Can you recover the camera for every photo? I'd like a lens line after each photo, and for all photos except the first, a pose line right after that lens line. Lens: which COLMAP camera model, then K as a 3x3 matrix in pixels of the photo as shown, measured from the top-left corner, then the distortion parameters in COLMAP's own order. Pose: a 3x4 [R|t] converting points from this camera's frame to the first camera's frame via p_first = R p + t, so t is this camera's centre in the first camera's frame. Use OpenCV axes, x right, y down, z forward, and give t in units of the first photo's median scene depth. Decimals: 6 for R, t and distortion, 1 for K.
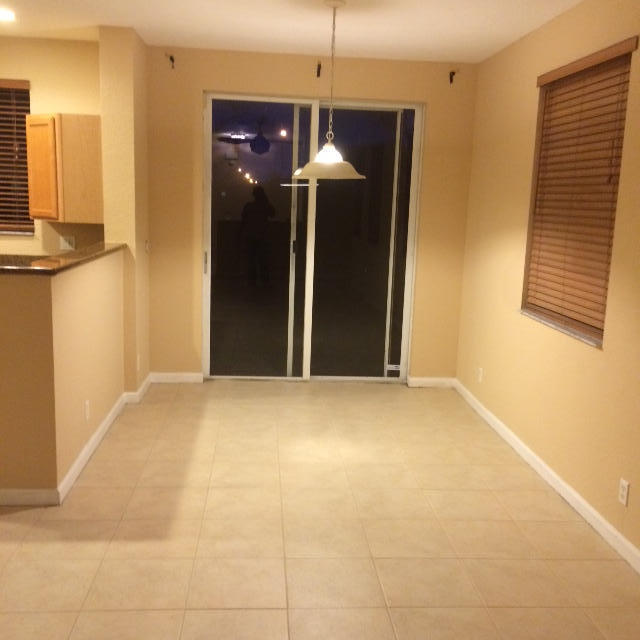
lens RADIAL K [[725.5, 0, 320.0], [0, 725.5, 320.0], [0, 0, 1]] dist [0.073398, -0.035812]
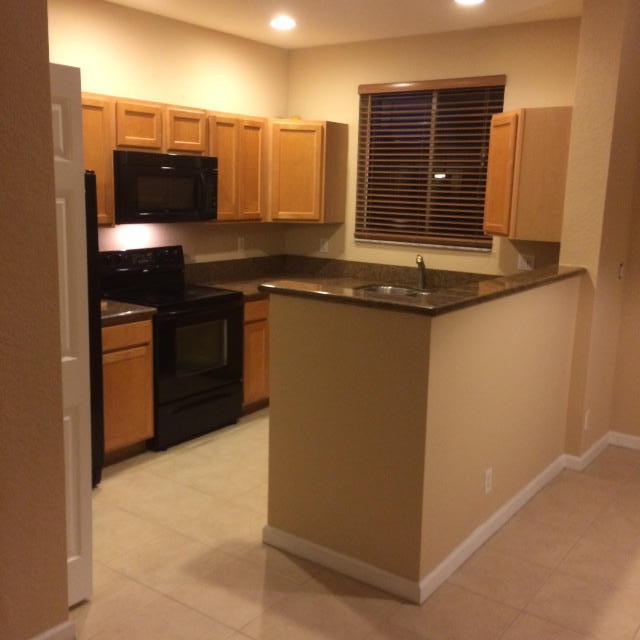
lens RADIAL K [[725.5, 0, 320.0], [0, 725.5, 320.0], [0, 0, 1]] dist [0.073398, -0.035812]
pose [[0.763729, 0.103976, -0.637108, 0.022269], [-0.106607, 0.993707, 0.034379, -0.045688], [0.636673, 0.041664, 0.770008, 0.215717]]
